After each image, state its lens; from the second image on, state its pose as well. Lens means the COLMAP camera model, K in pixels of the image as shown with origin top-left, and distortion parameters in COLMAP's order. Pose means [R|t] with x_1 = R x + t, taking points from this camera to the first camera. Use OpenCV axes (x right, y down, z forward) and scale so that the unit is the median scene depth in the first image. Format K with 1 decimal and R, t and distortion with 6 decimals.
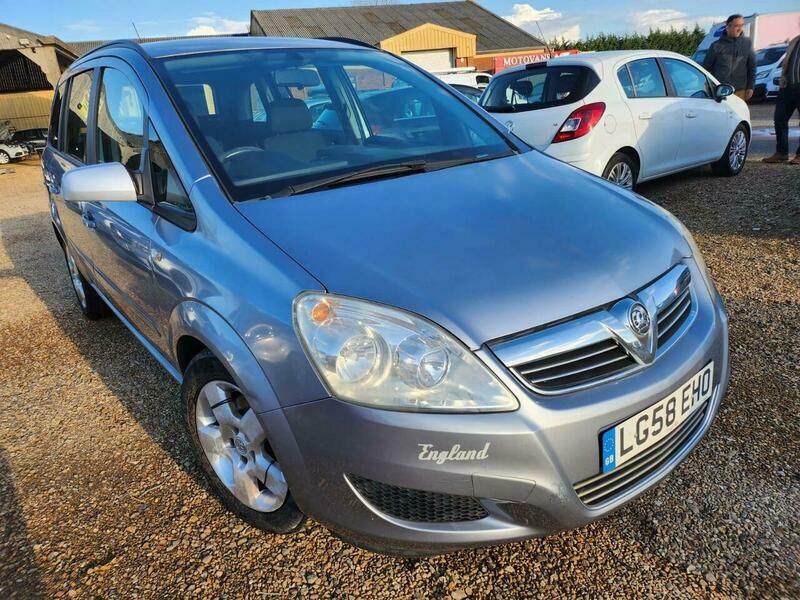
lens RADIAL K [[561.7, 0, 384.0], [0, 561.7, 297.4], [0, 0, 1]] dist [0.018861, -0.028764]
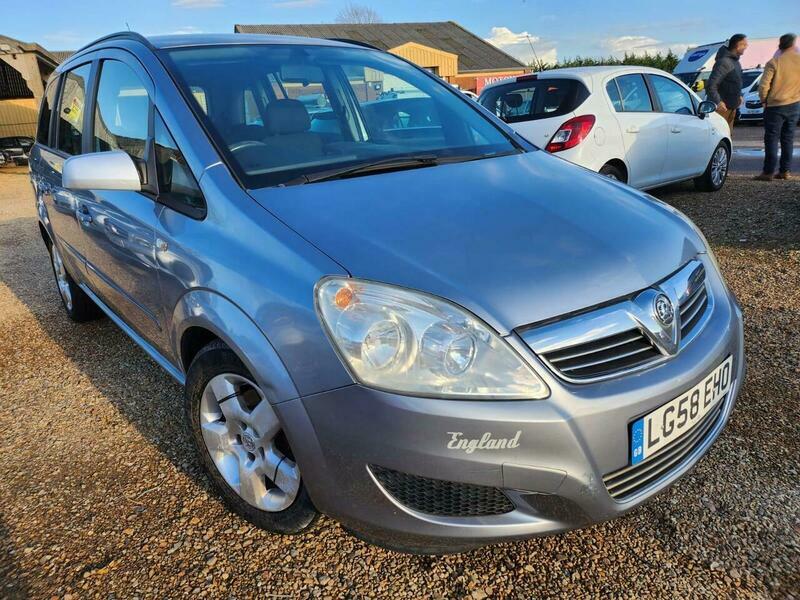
lens RADIAL K [[561.7, 0, 382.9], [0, 561.7, 296.1], [0, 0, 1]] dist [0.018861, -0.028764]
pose [[0.999313, 0.010788, 0.035446, -0.062130], [-0.009735, 0.999510, -0.029763, 0.041065], [-0.035750, 0.029398, 0.998928, 0.023648]]
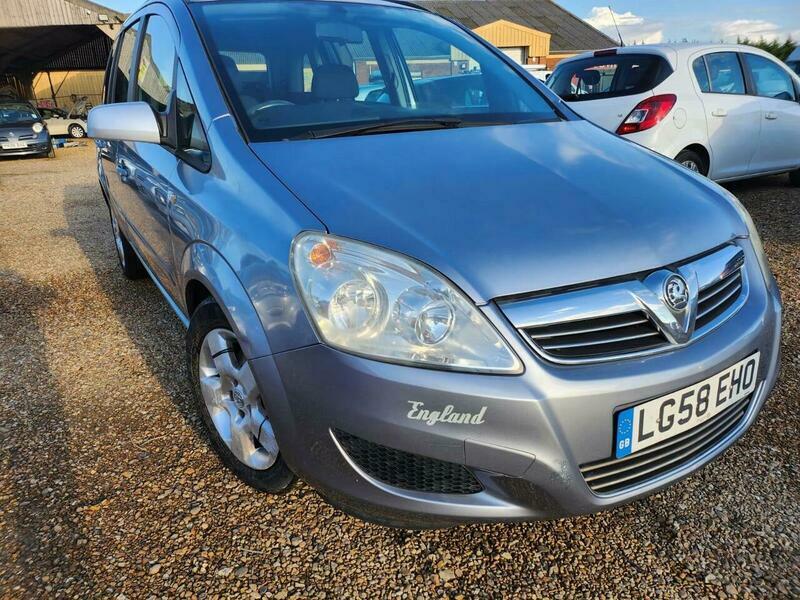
lens RADIAL K [[561.7, 0, 388.5], [0, 561.7, 307.5], [0, 0, 1]] dist [0.018861, -0.028764]
pose [[0.993249, 0.083755, -0.080262, 0.064351], [-0.082126, 0.996347, 0.023399, 0.065216], [0.081928, -0.016649, 0.996499, 0.065652]]
